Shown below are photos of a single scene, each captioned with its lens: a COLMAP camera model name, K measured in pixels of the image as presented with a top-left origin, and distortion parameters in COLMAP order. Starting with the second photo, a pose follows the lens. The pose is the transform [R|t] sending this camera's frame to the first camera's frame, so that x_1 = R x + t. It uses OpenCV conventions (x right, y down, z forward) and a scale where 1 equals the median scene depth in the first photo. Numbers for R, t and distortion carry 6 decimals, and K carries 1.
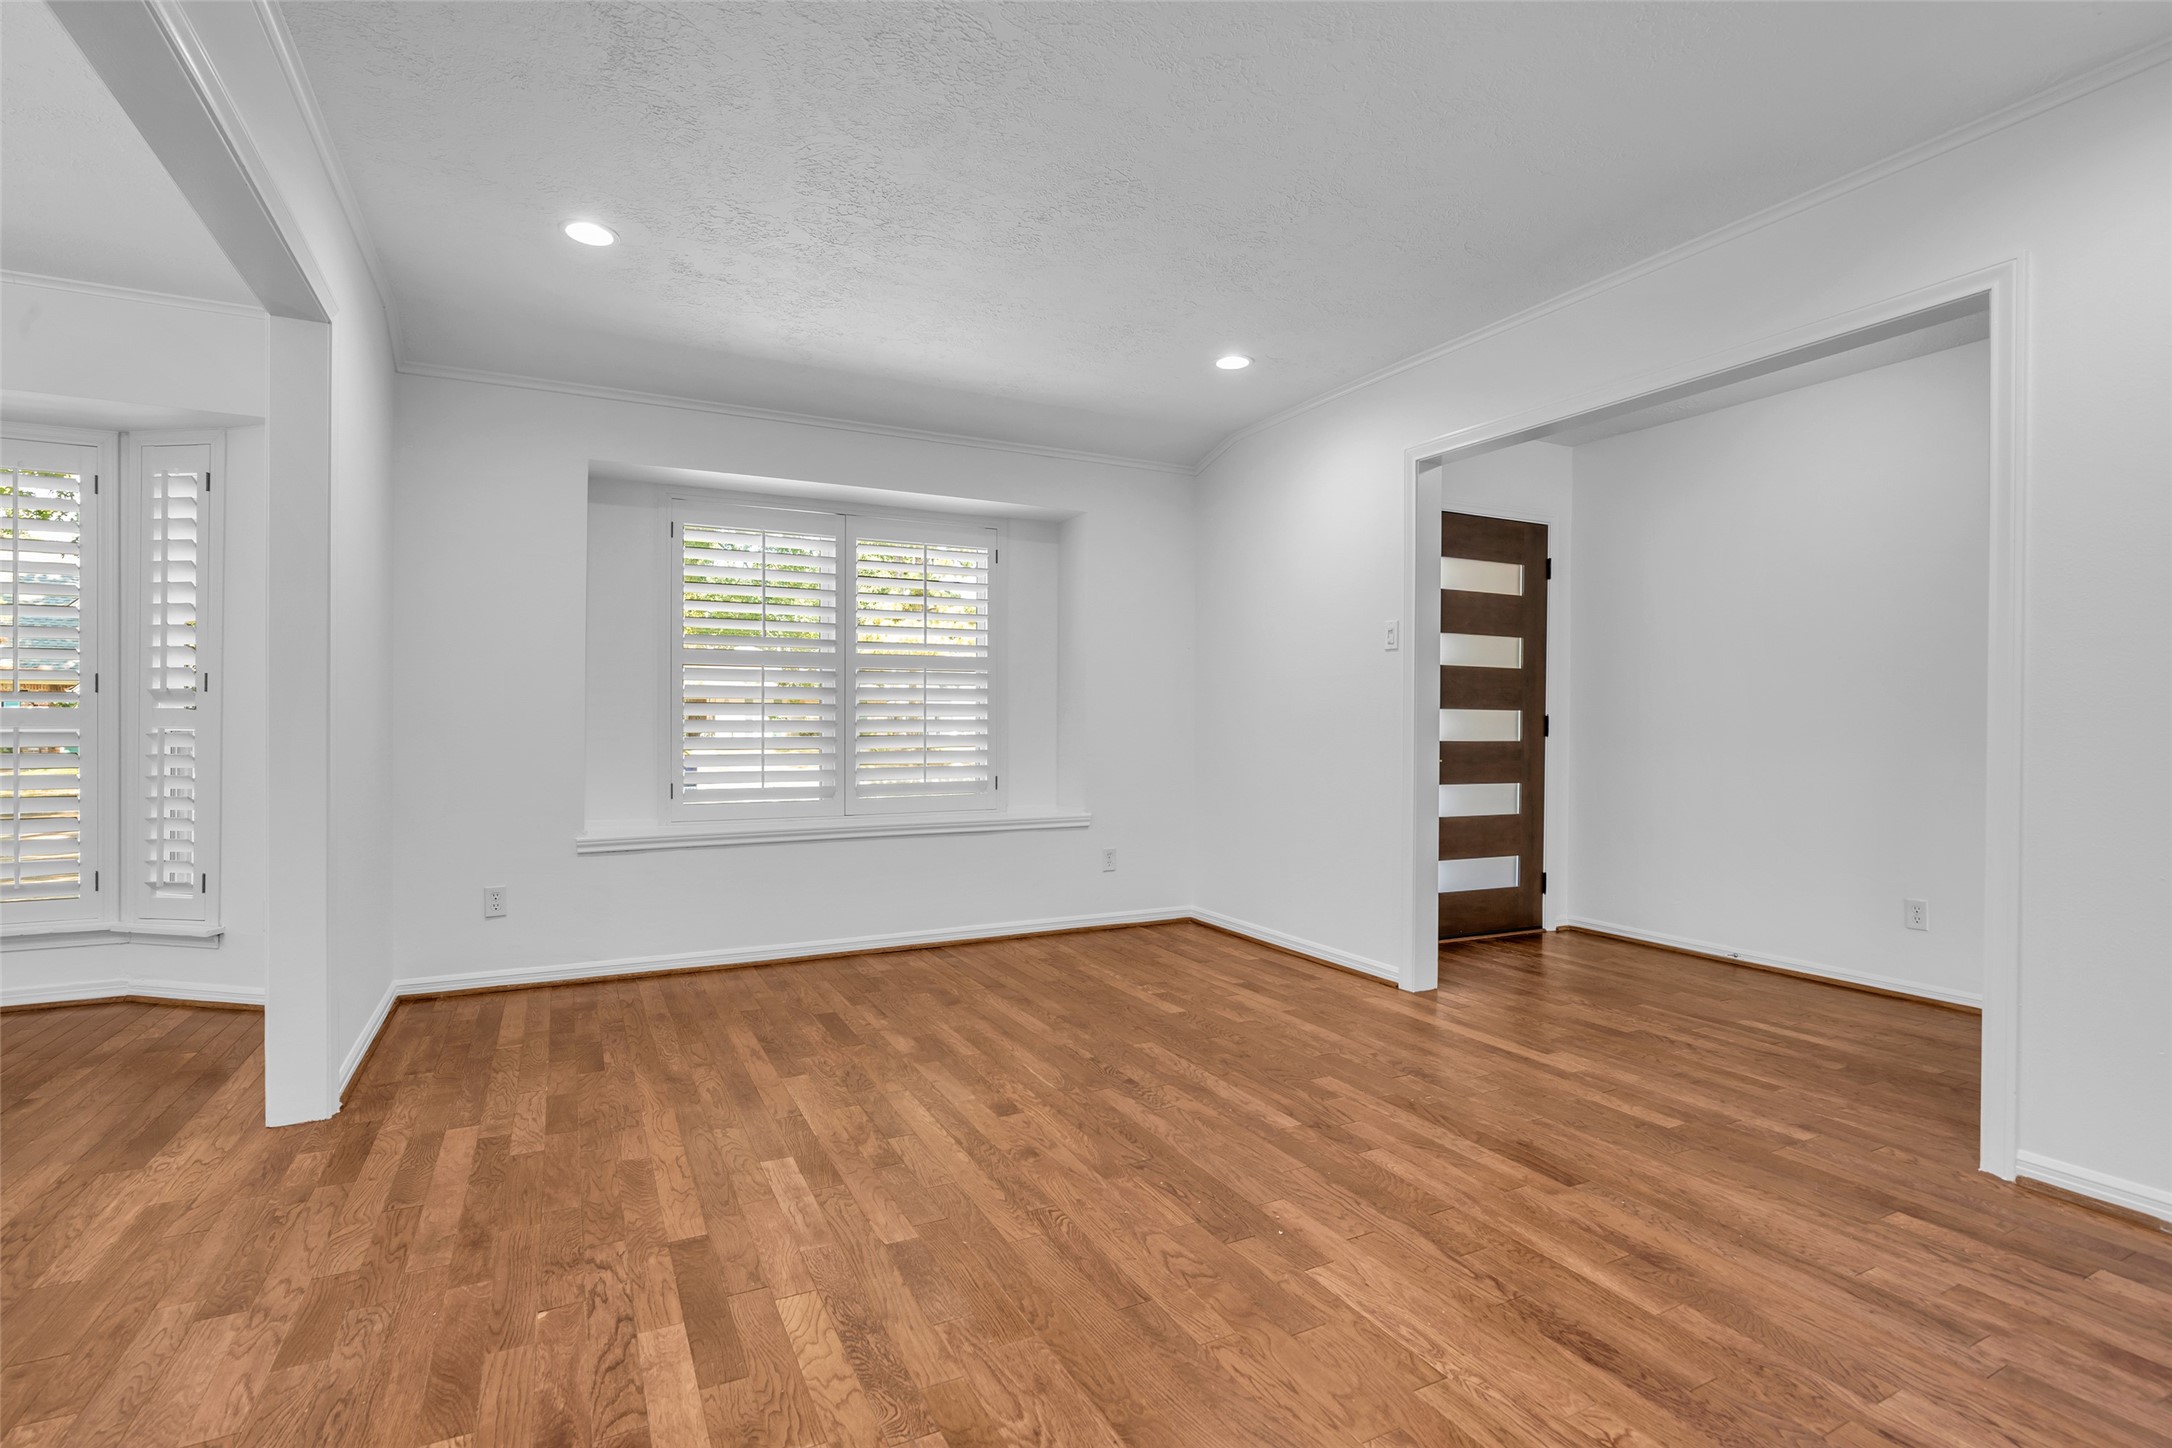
lens RADIAL K [[1017.8, 0, 1087.8], [0, 1017.8, 735.9], [0, 0, 1]] dist [-0.016873, 0.005816]
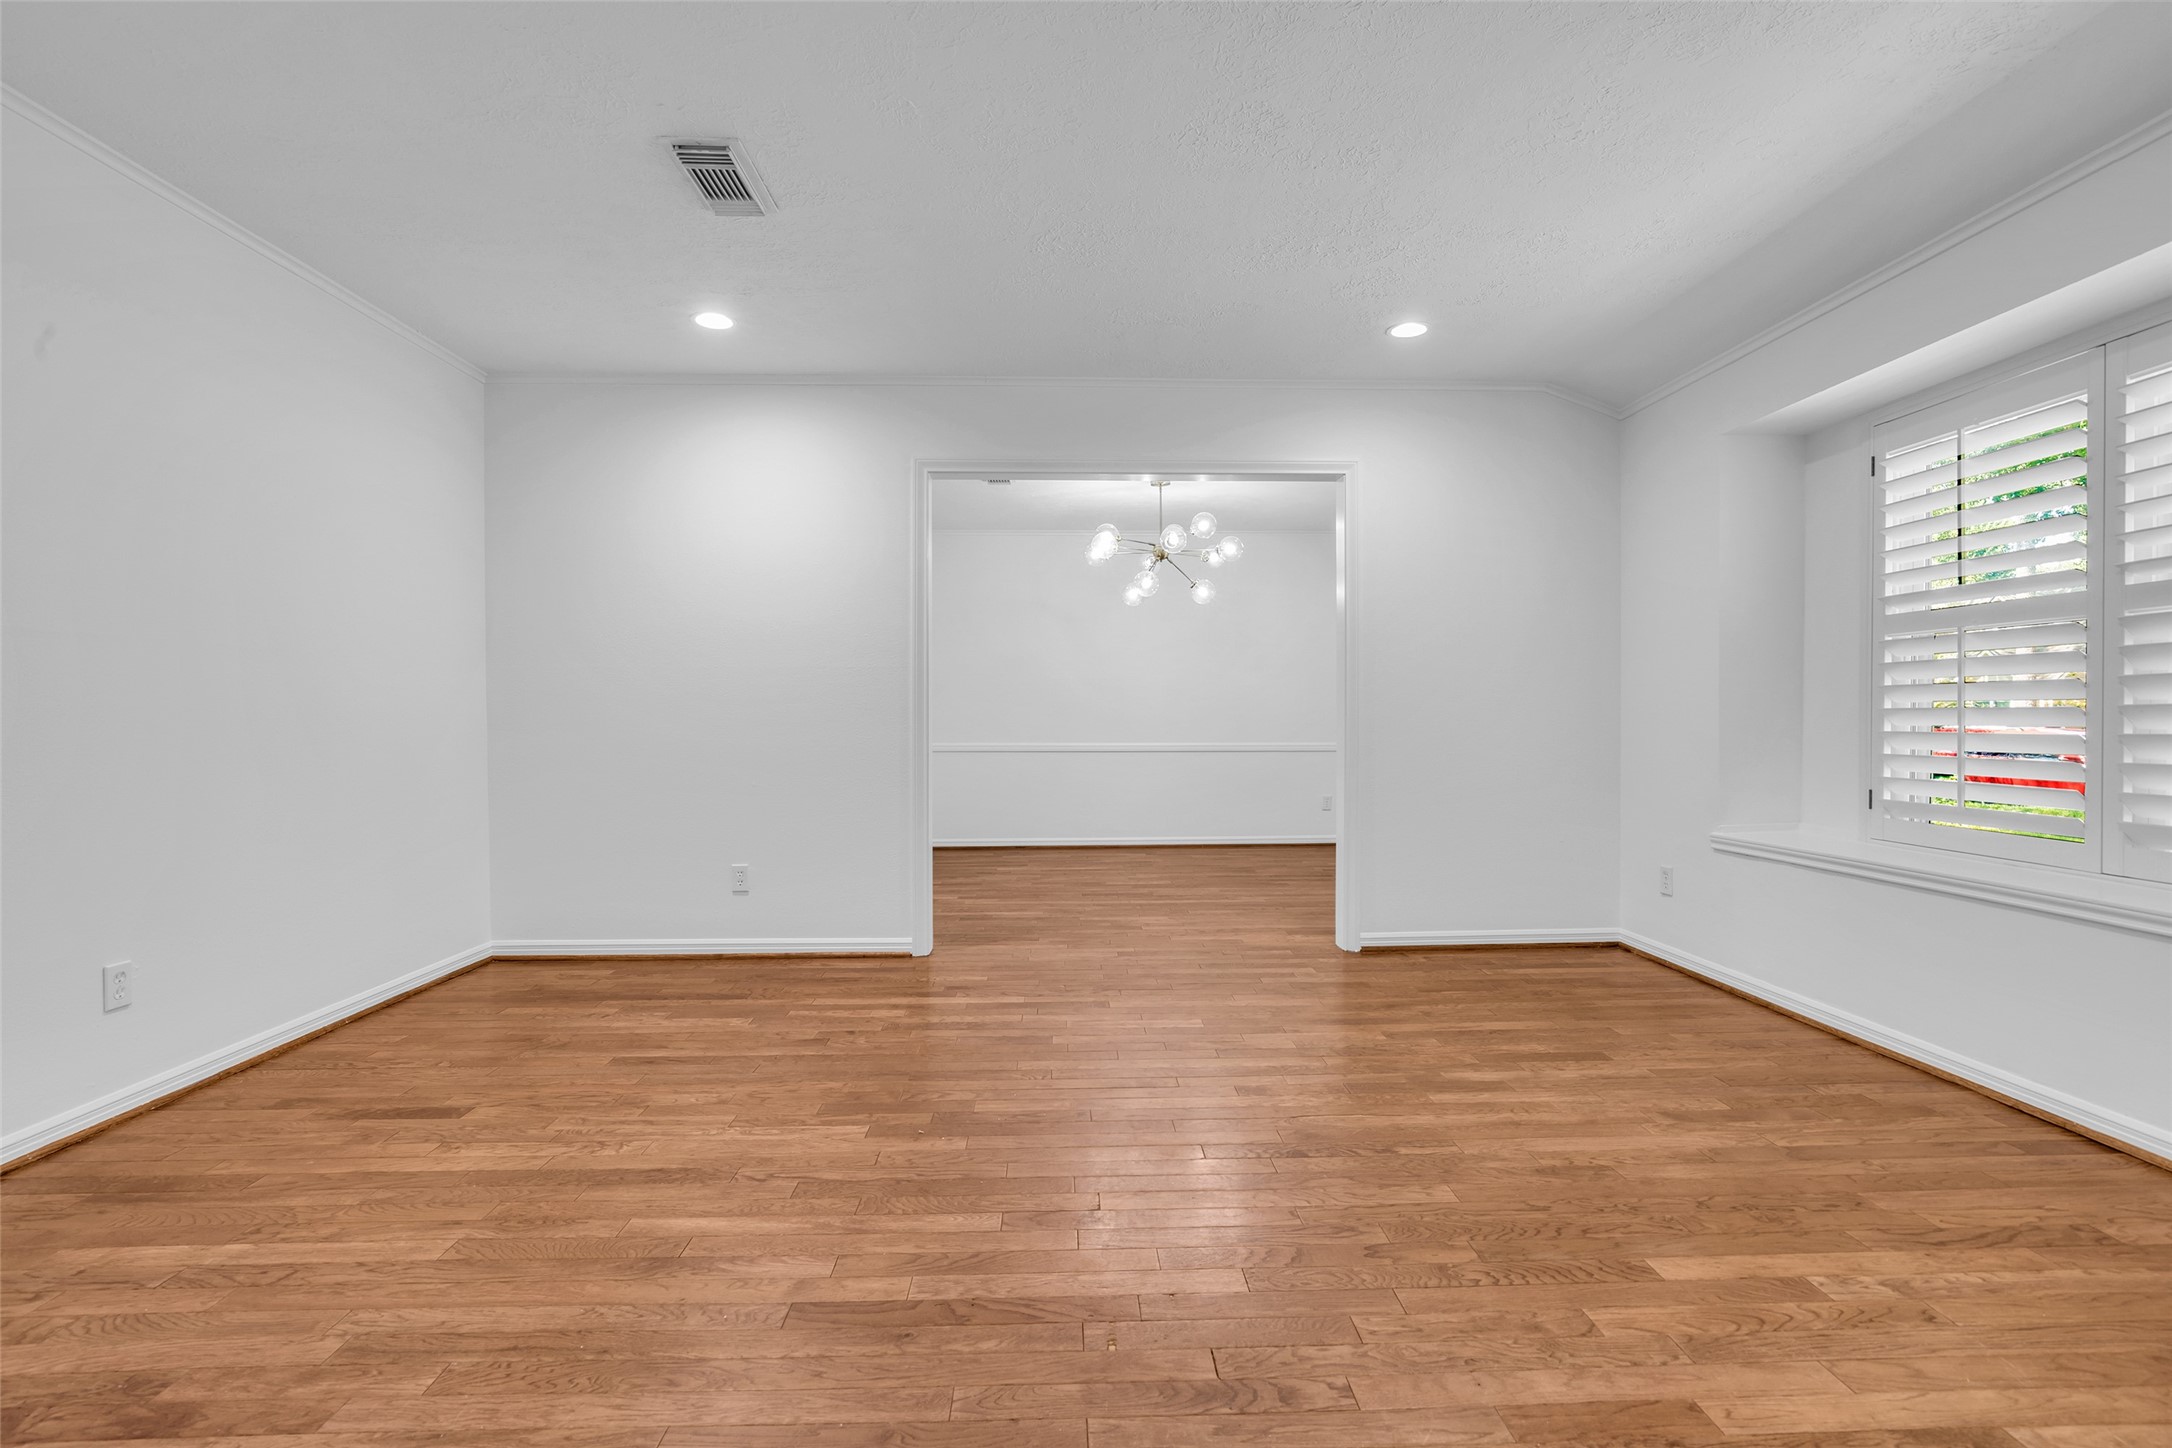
lens RADIAL K [[1002.7, 0, 1086.0], [0, 1002.7, 724.0], [0, 0, 1]] dist [-0.017498, 0.005914]
pose [[-0.432346, 0.005712, -0.901690, 0.734853], [-0.011568, 0.999863, 0.011881, -0.007745], [0.901634, 0.015567, -0.432220, 1.052049]]
